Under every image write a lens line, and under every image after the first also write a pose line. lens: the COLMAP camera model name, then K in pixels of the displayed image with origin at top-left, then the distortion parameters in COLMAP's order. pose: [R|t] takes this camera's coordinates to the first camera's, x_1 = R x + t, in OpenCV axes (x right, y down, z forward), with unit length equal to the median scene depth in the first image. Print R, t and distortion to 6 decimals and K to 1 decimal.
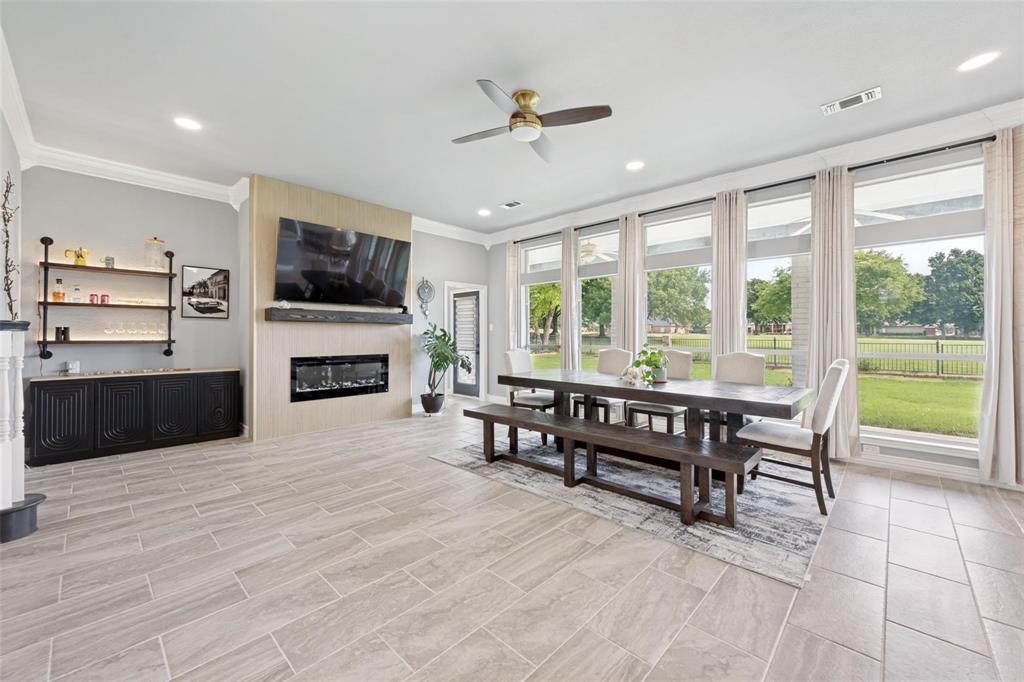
lens RADIAL K [[407.9, 0, 510.1], [0, 407.9, 332.4], [0, 0, 1]] dist [0.000283, -0.000090]
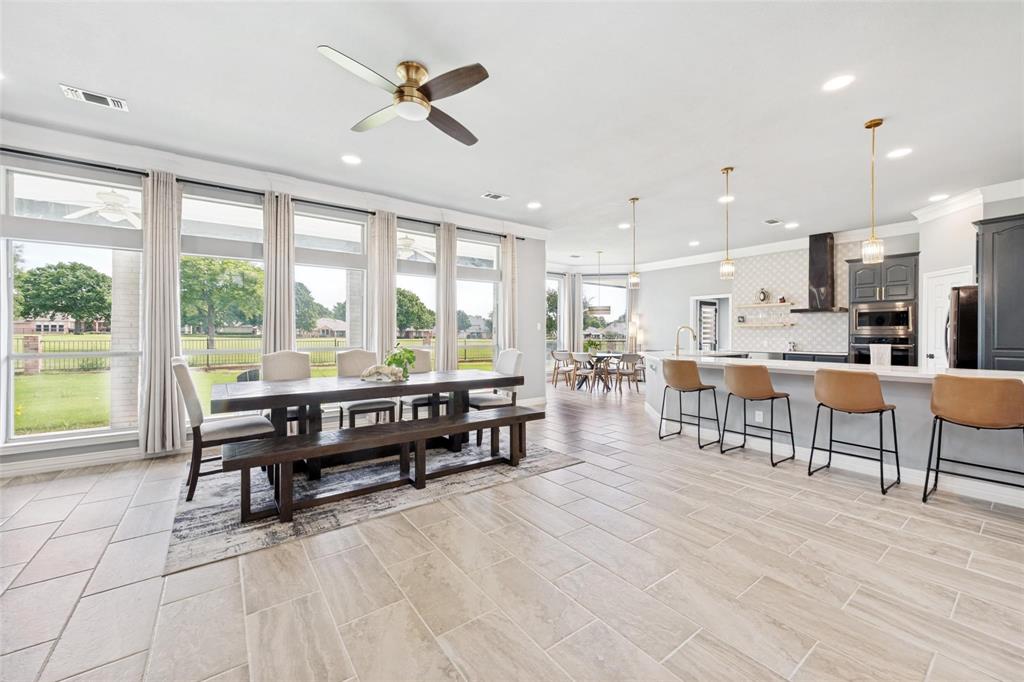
lens RADIAL K [[407.9, 0, 510.1], [0, 407.9, 332.4], [0, 0, 1]] dist [0.000283, -0.000090]
pose [[0.181855, 0.006638, 0.983303, -0.735708], [0.008304, 0.999931, -0.008286, 0.011894], [-0.983290, 0.009672, 0.181788, 0.568917]]
